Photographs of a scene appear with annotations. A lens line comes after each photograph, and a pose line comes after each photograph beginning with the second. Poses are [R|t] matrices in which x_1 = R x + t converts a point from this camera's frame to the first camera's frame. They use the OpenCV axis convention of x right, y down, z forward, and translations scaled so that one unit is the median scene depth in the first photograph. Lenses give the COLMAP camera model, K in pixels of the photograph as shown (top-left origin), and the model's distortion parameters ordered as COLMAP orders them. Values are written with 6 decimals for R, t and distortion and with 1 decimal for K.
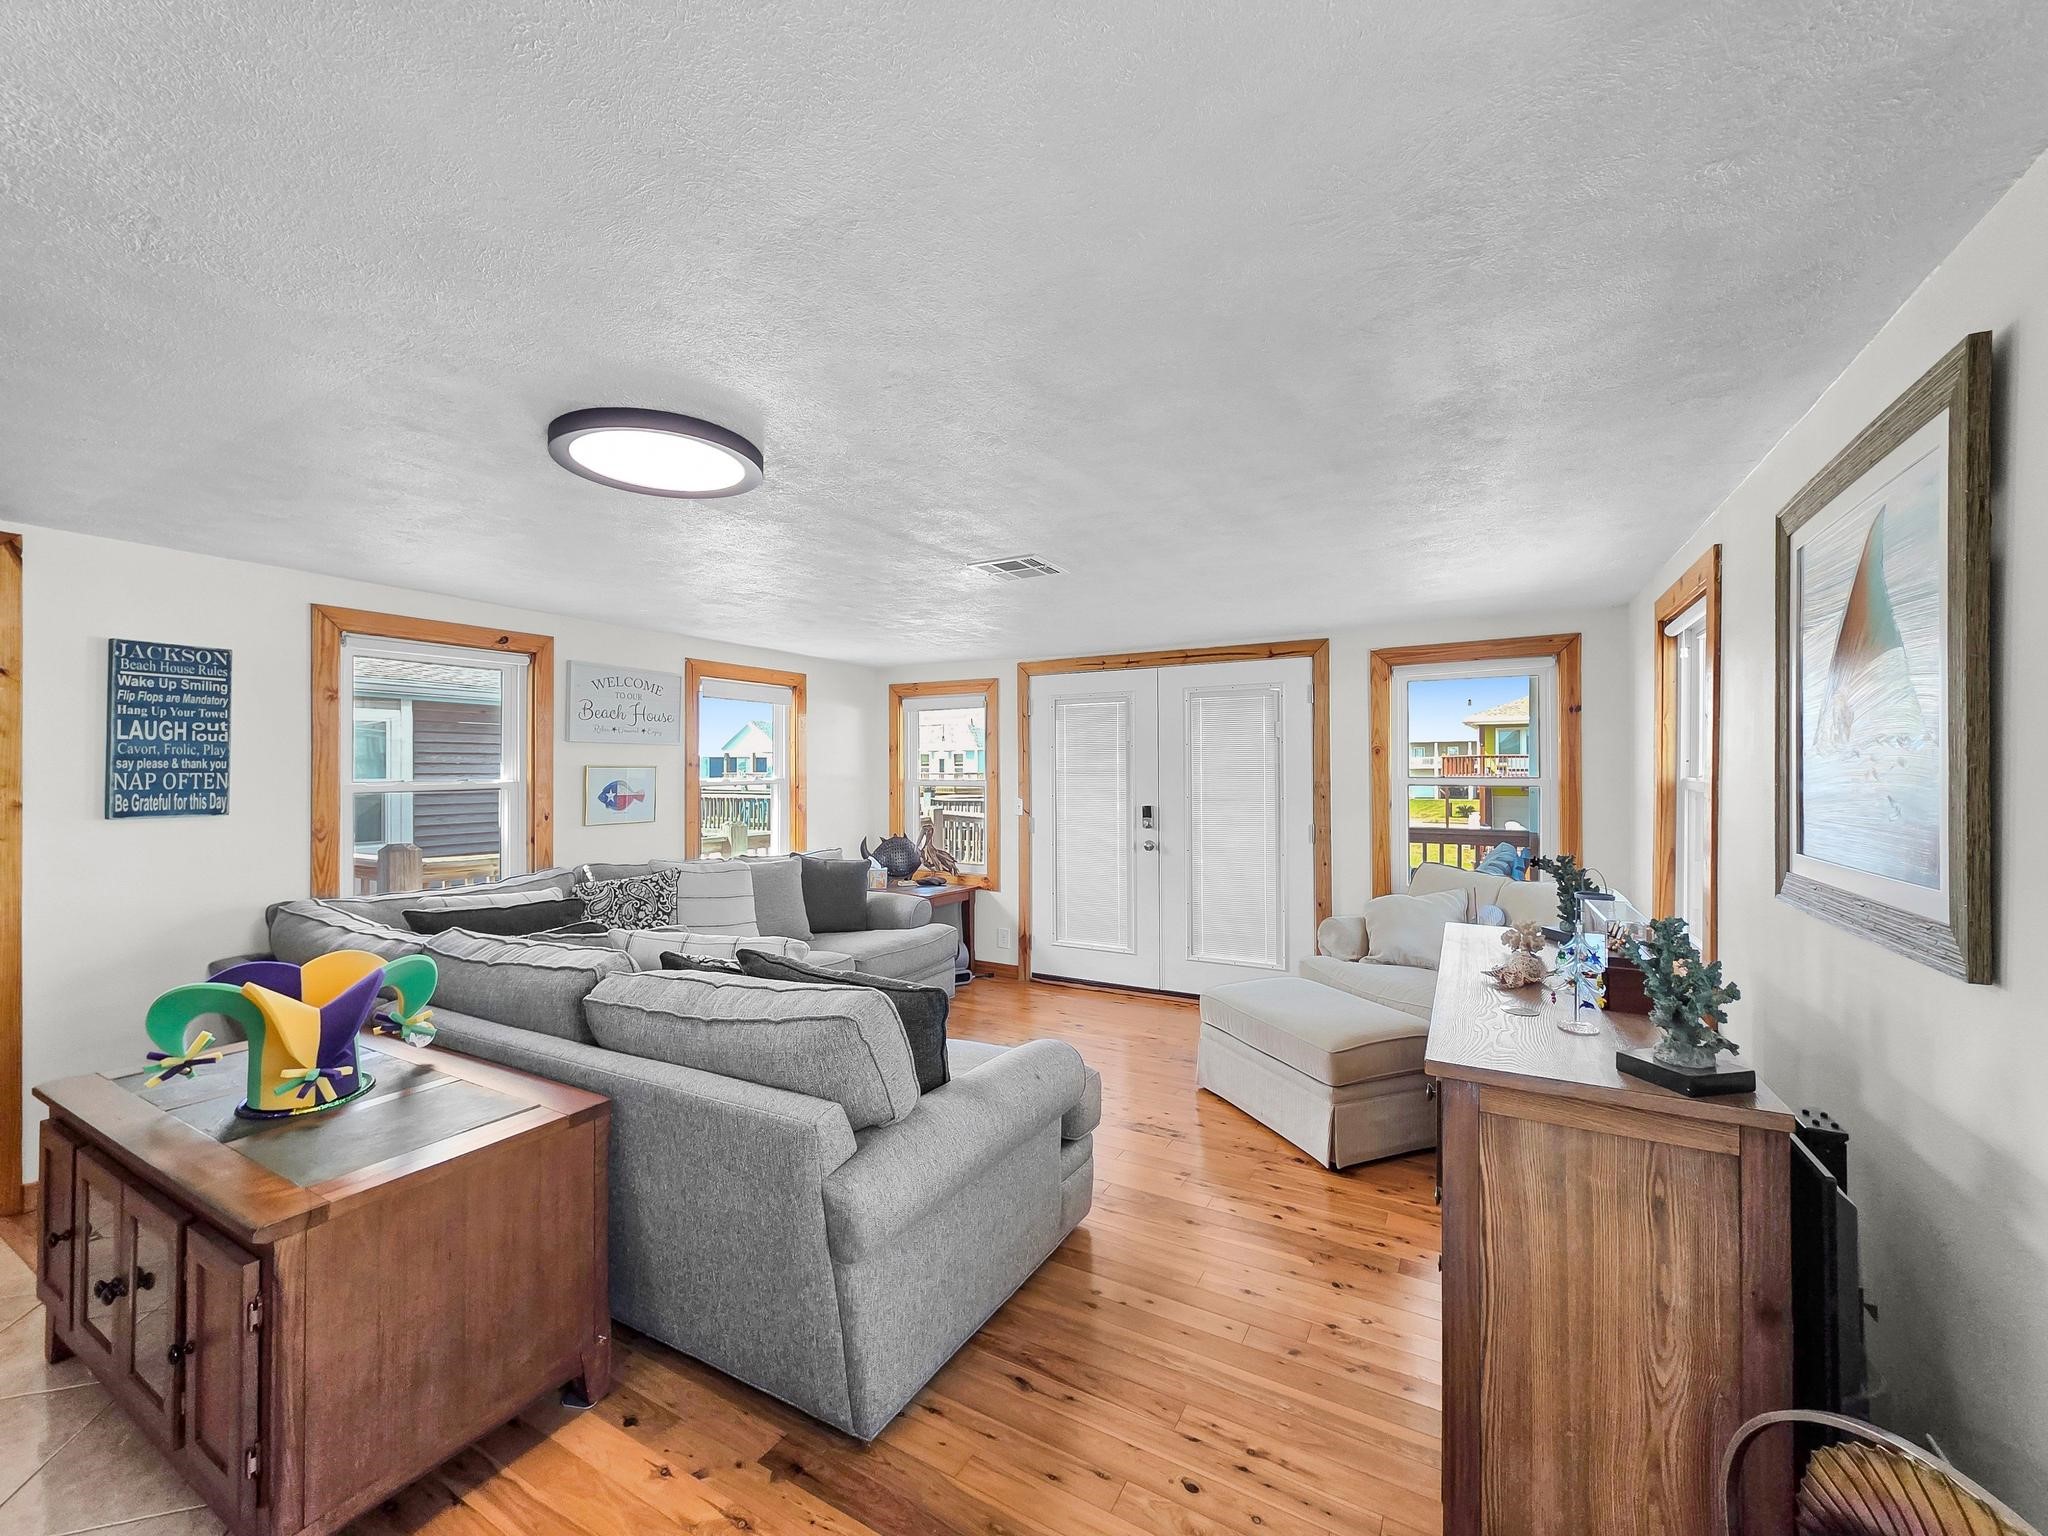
lens RADIAL K [[810.1, 0, 1036.8], [0, 810.1, 767.5], [0, 0, 1]] dist [0.000760, -0.000804]
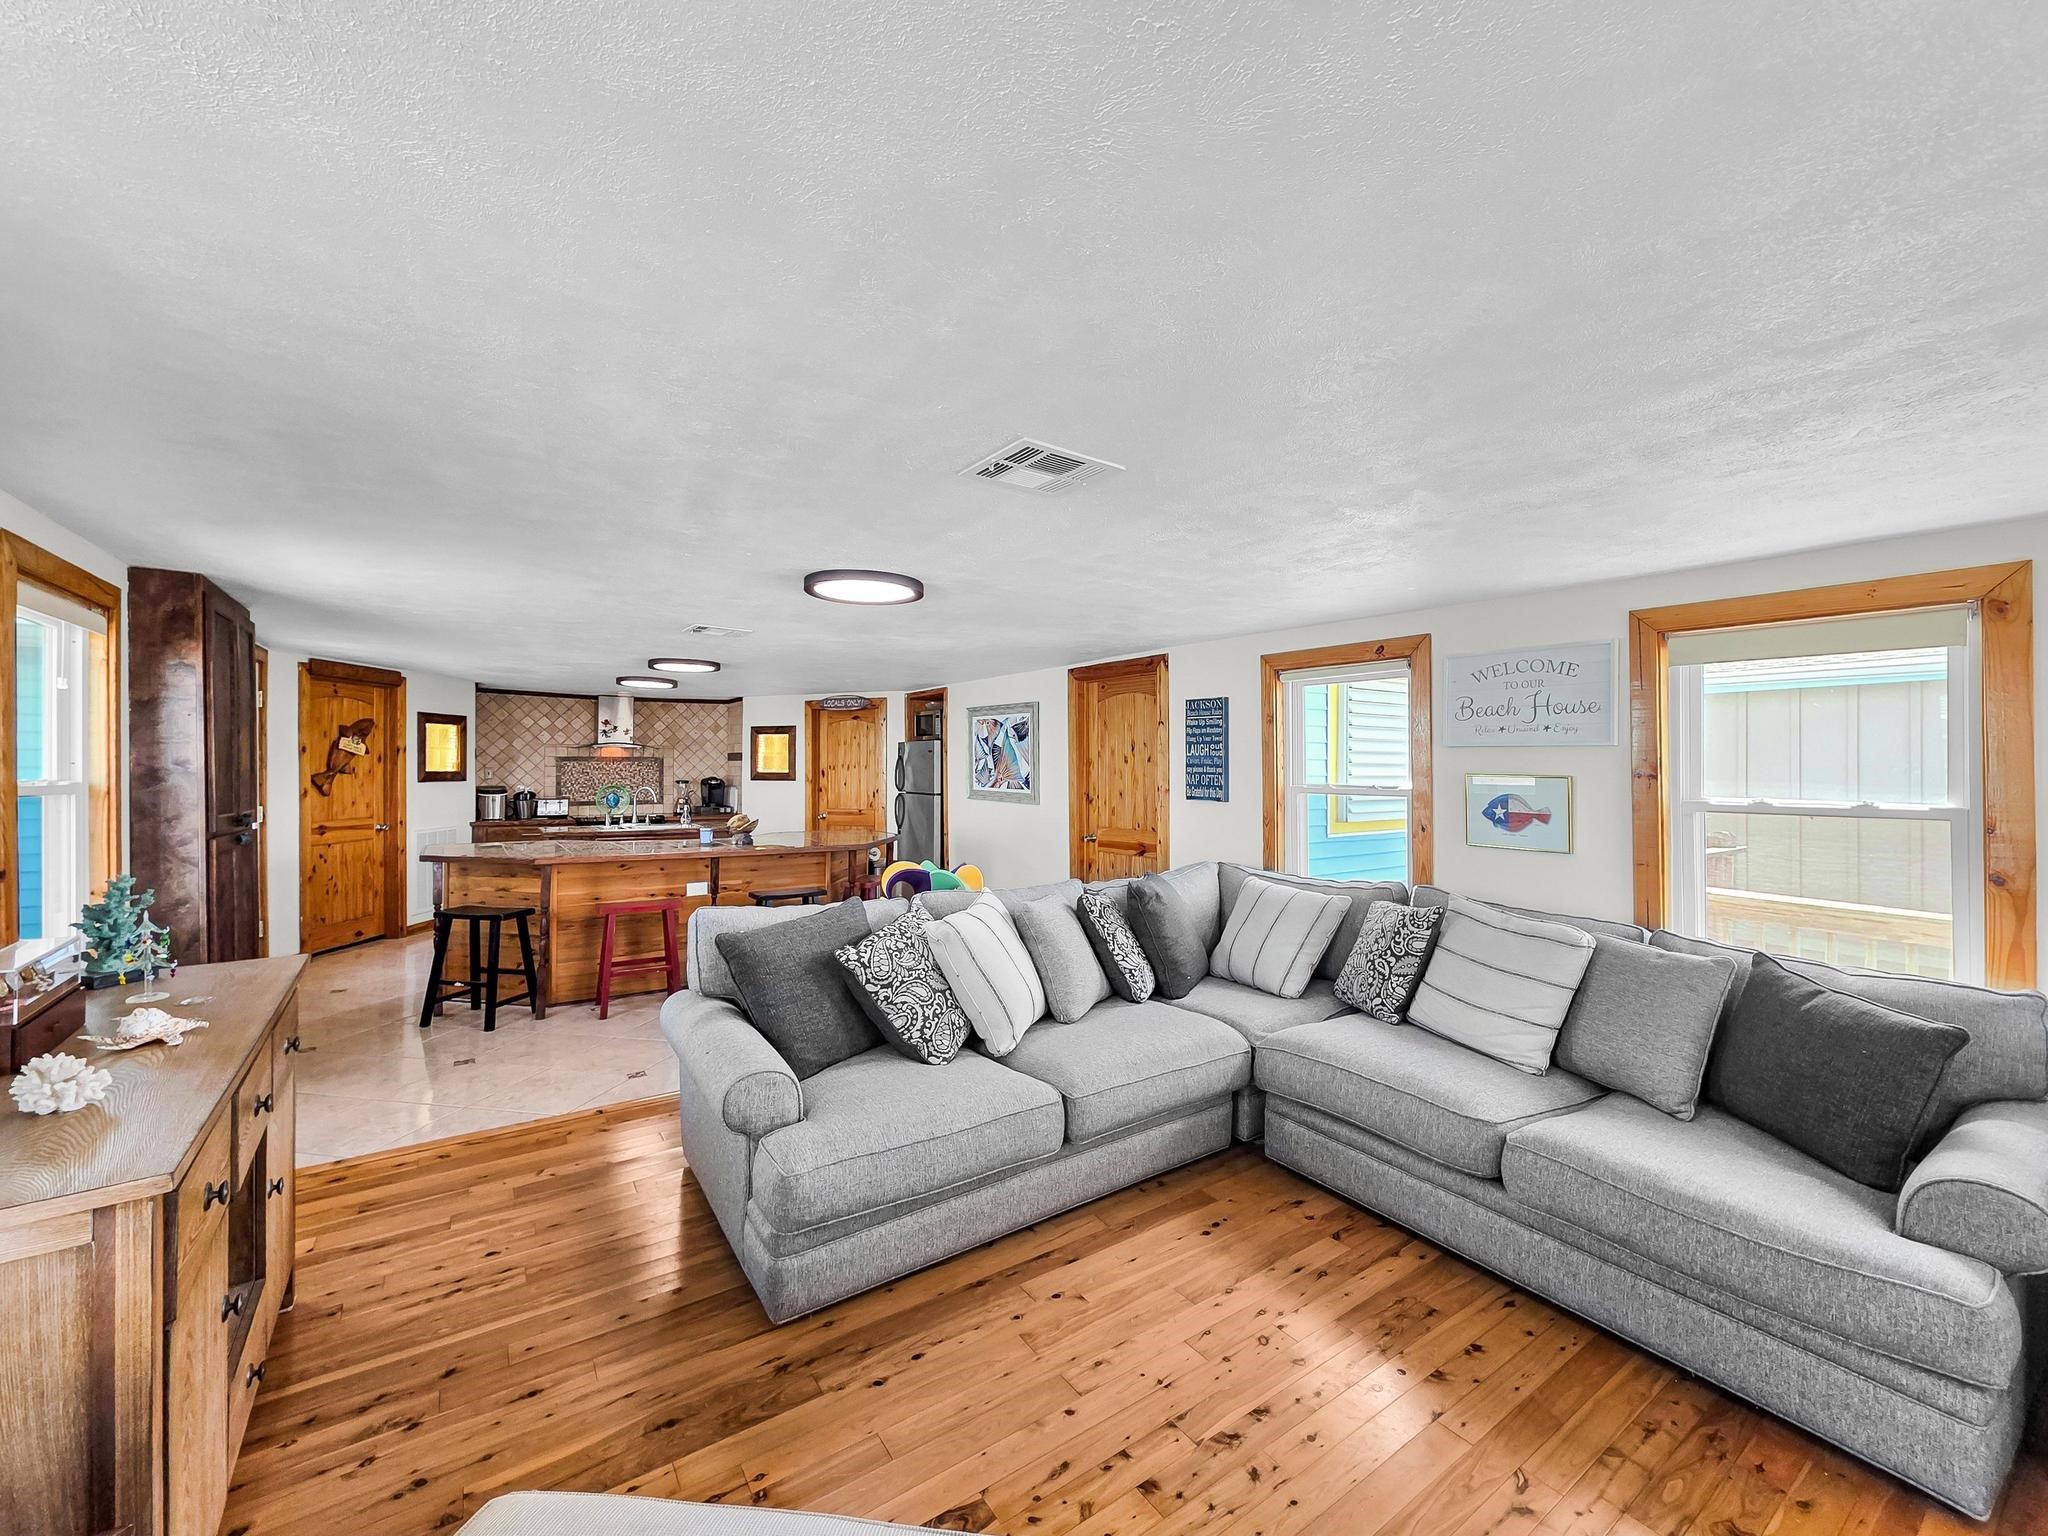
lens RADIAL K [[810.1, 0, 1021.8], [0, 810.1, 759.7], [0, 0, 1]] dist [0.000760, -0.000804]
pose [[-0.442288, -0.005252, -0.896858, 0.436605], [-0.005978, 0.999978, -0.002907, -0.012499], [0.896853, 0.004076, -0.442310, 1.001370]]
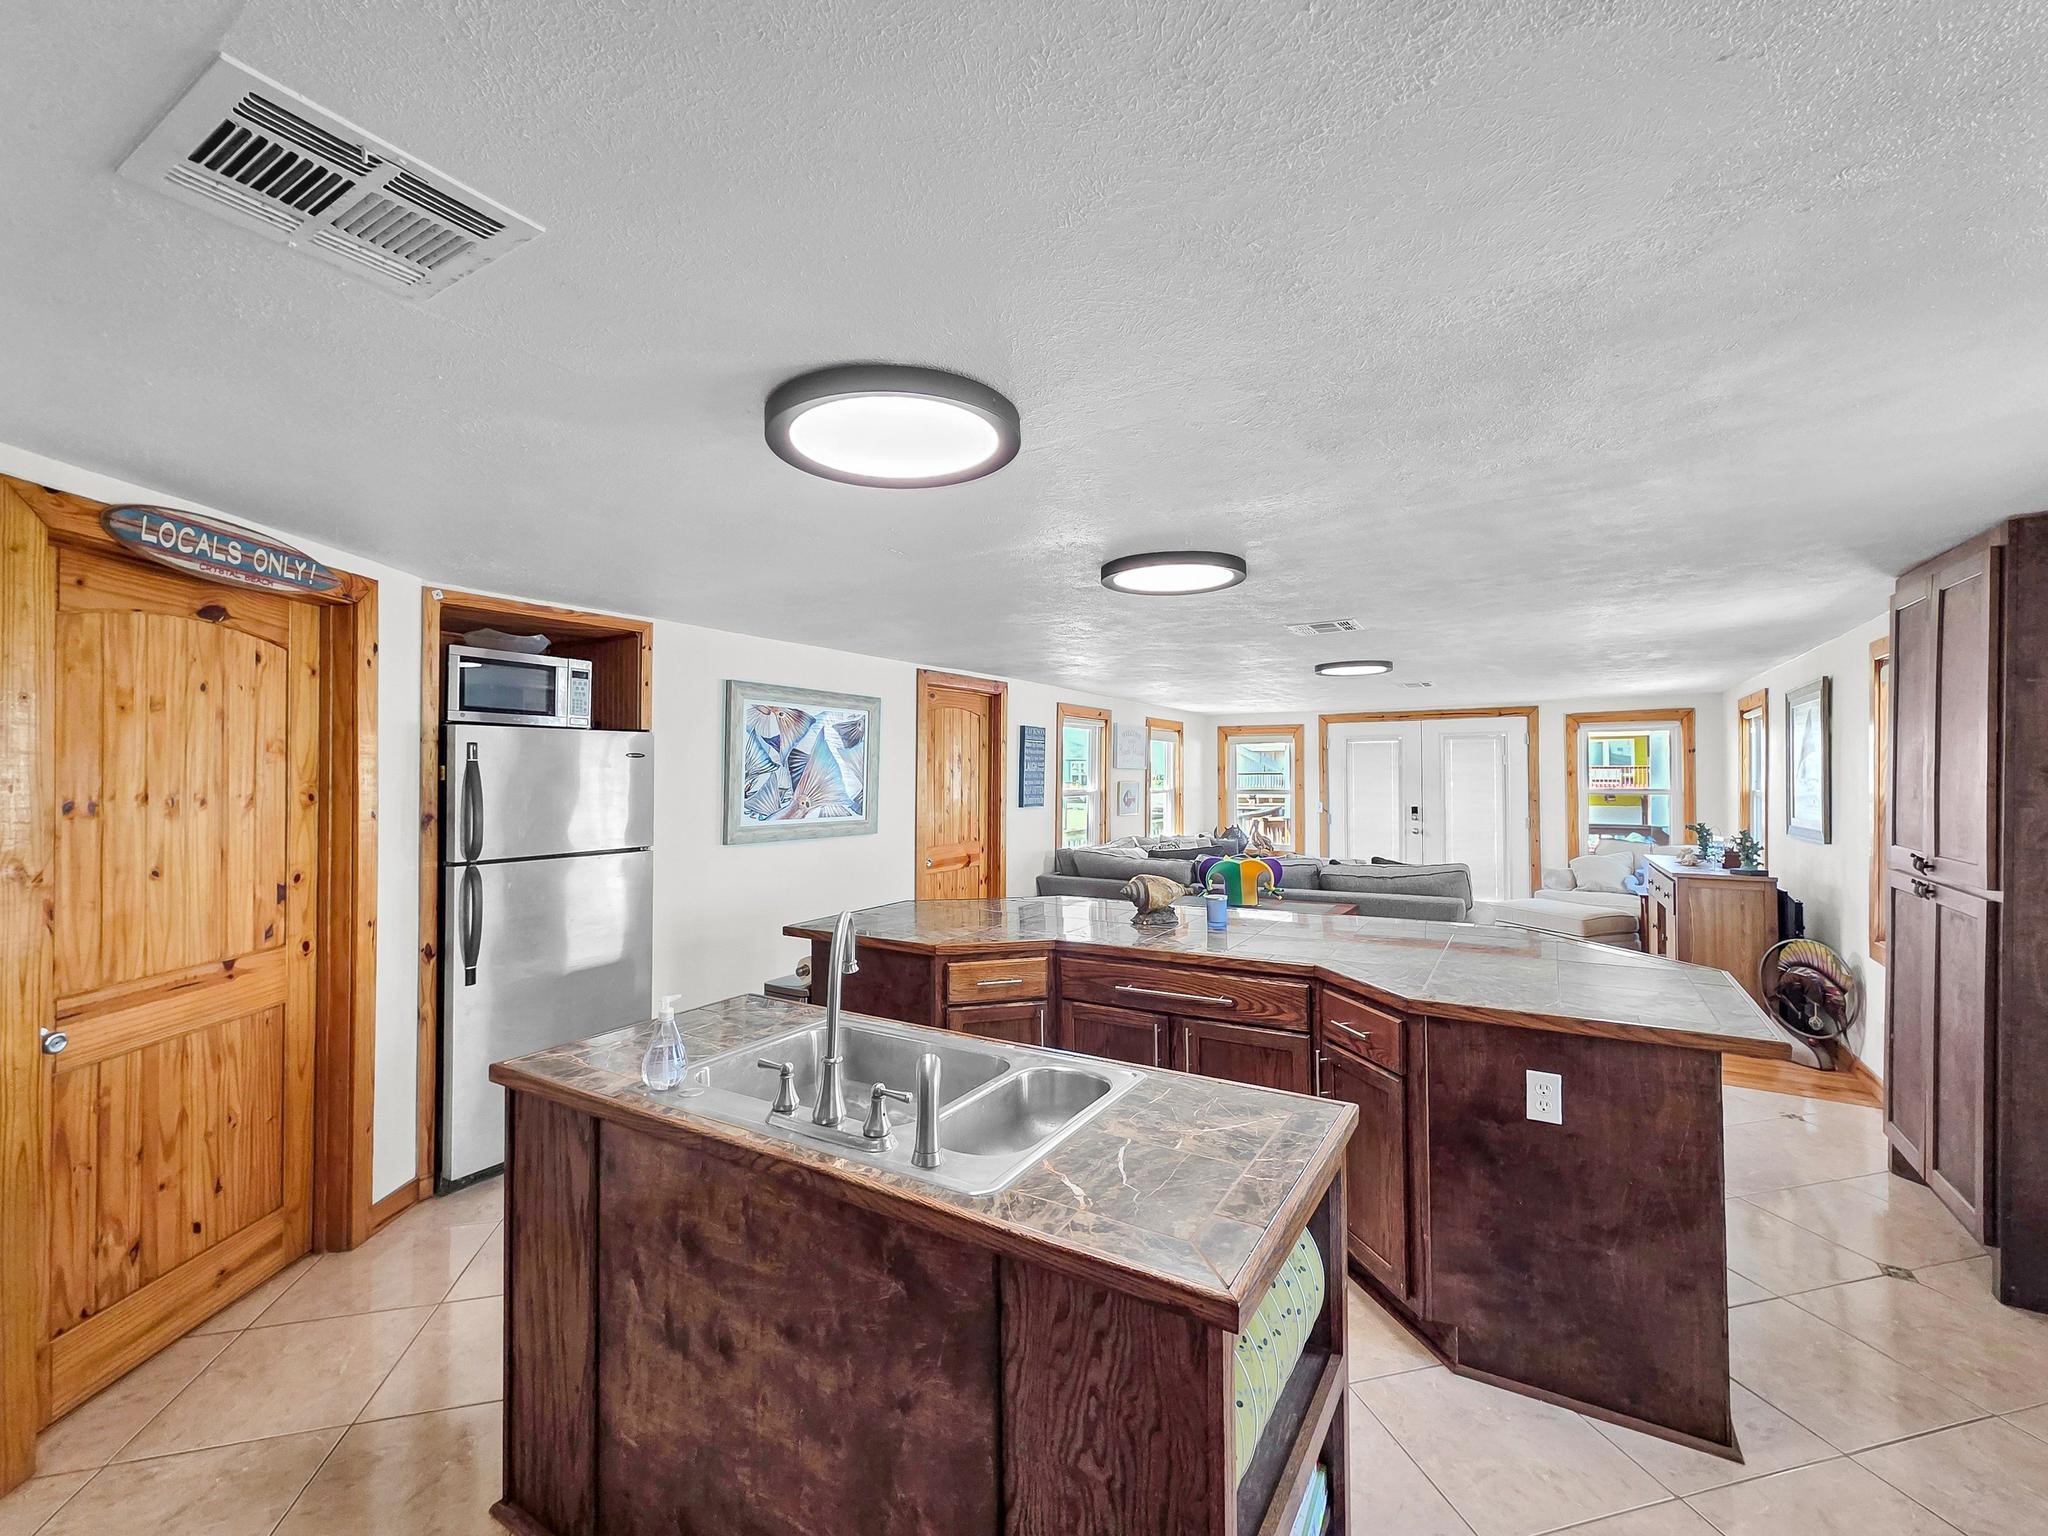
lens RADIAL K [[810.1, 0, 1076.5], [0, 810.1, 766.0], [0, 0, 1]] dist [0.000760, -0.000804]
pose [[0.999489, 0.001144, -0.031943, -0.628816], [-0.001550, 0.999918, -0.012686, -0.014622], [0.031926, 0.012729, 0.999409, -0.818482]]
